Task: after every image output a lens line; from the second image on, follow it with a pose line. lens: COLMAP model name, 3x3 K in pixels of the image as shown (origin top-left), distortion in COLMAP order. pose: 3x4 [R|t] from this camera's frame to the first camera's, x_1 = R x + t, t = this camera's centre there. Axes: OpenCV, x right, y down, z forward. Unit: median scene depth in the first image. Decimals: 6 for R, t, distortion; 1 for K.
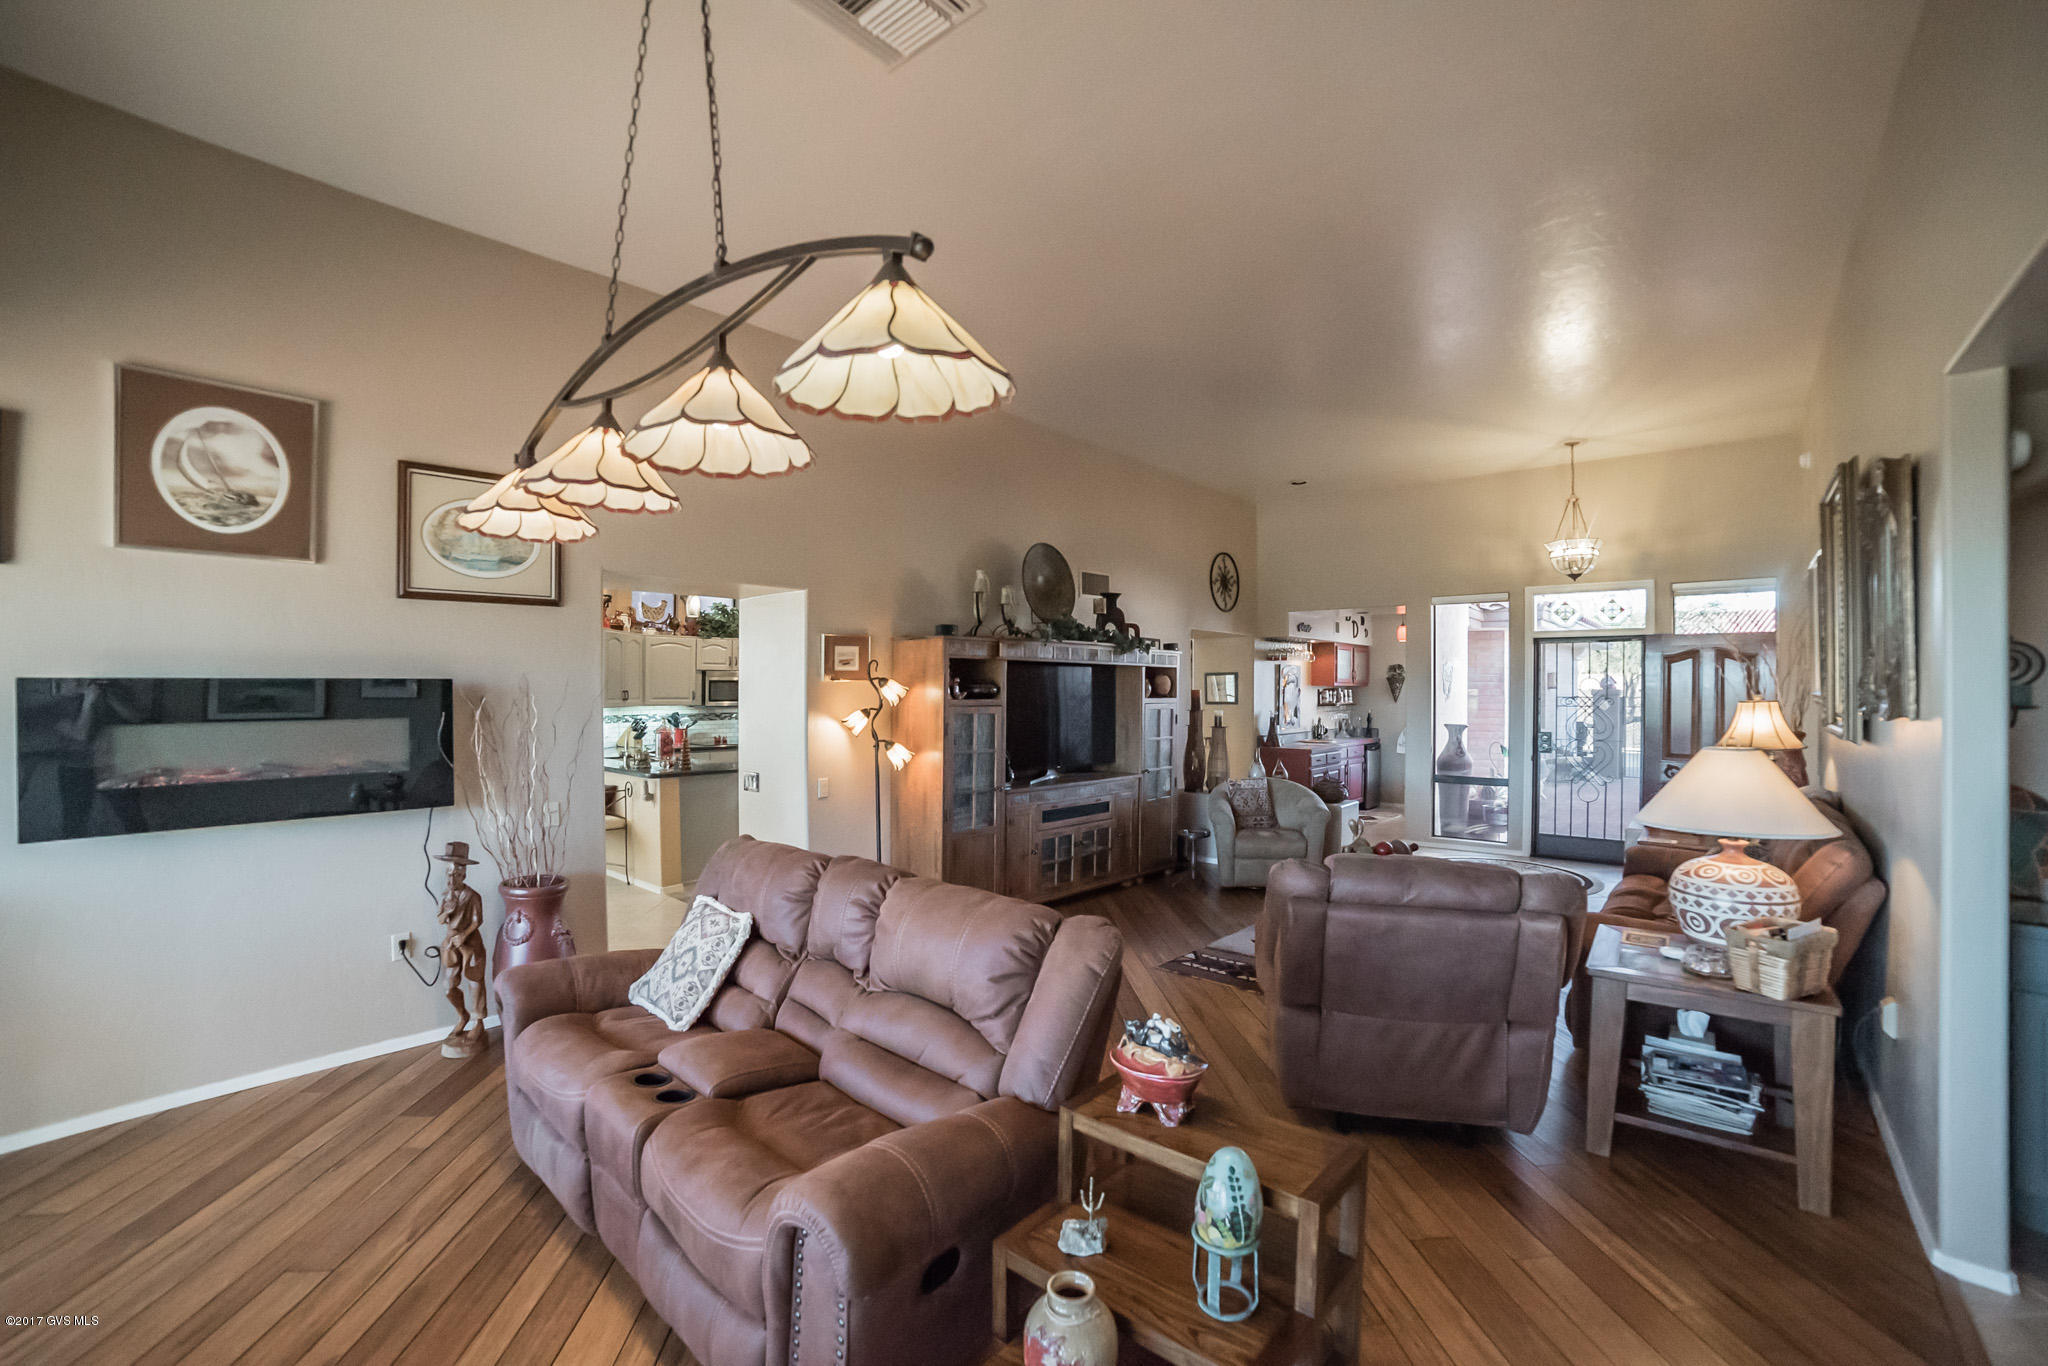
lens RADIAL K [[850.2, 0, 1024.0], [0, 850.2, 683.0], [0, 0, 1]] dist [-0.026860, 0.000399]
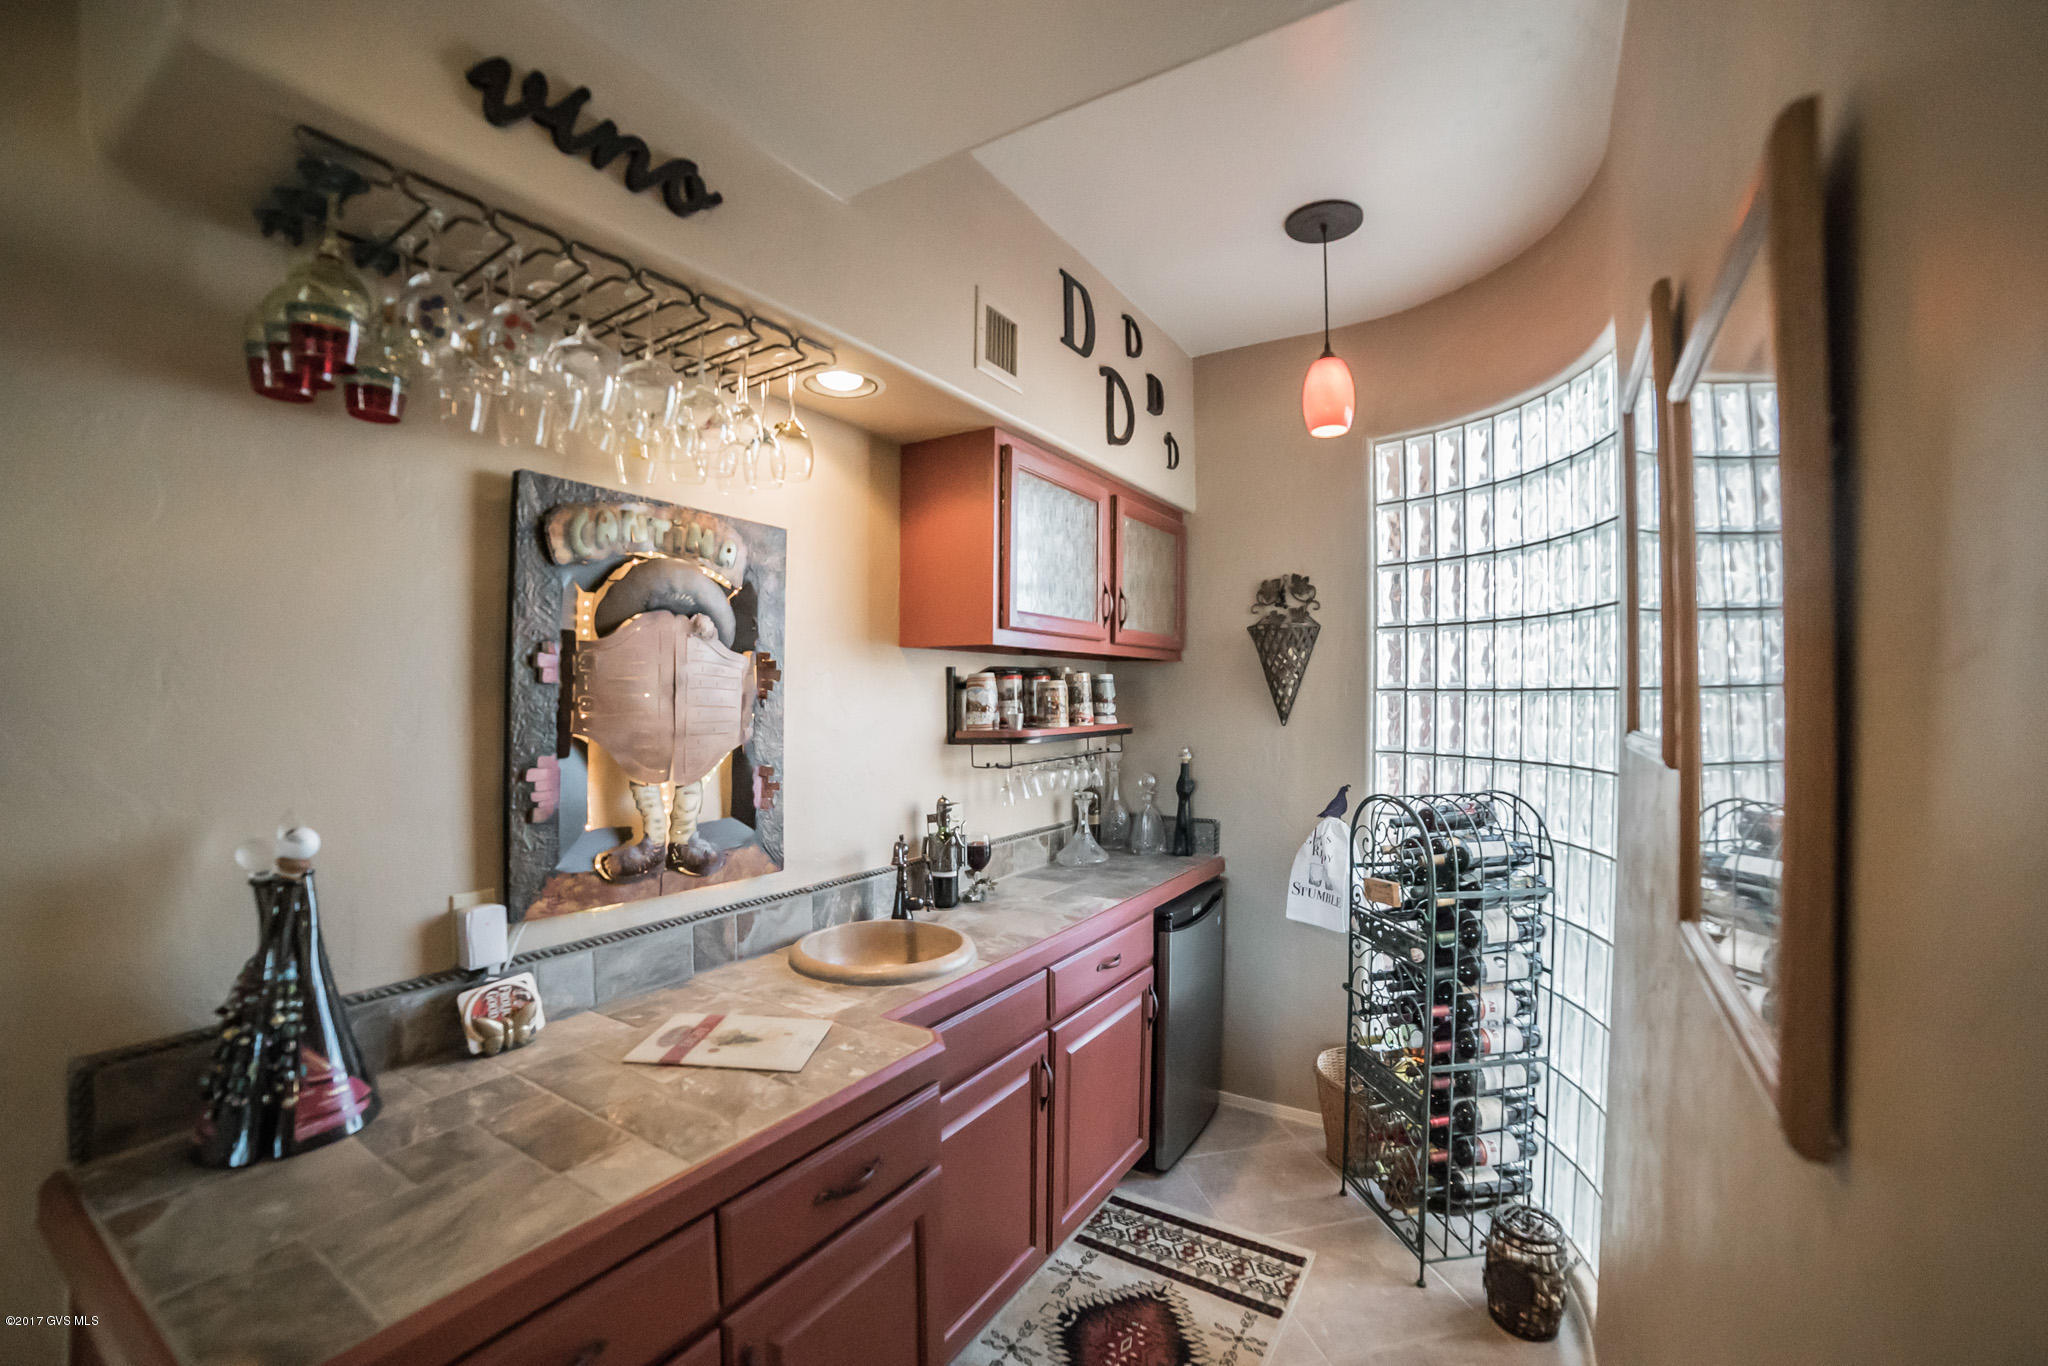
lens RADIAL K [[850.2, 0, 1024.0], [0, 850.2, 683.0], [0, 0, 1]] dist [-0.026860, 0.000399]
pose [[0.991093, 0.008510, 0.132902, 0.330057], [-0.008711, 0.999962, 0.000926, 0.010757], [-0.132889, -0.002075, 0.991129, 0.761365]]
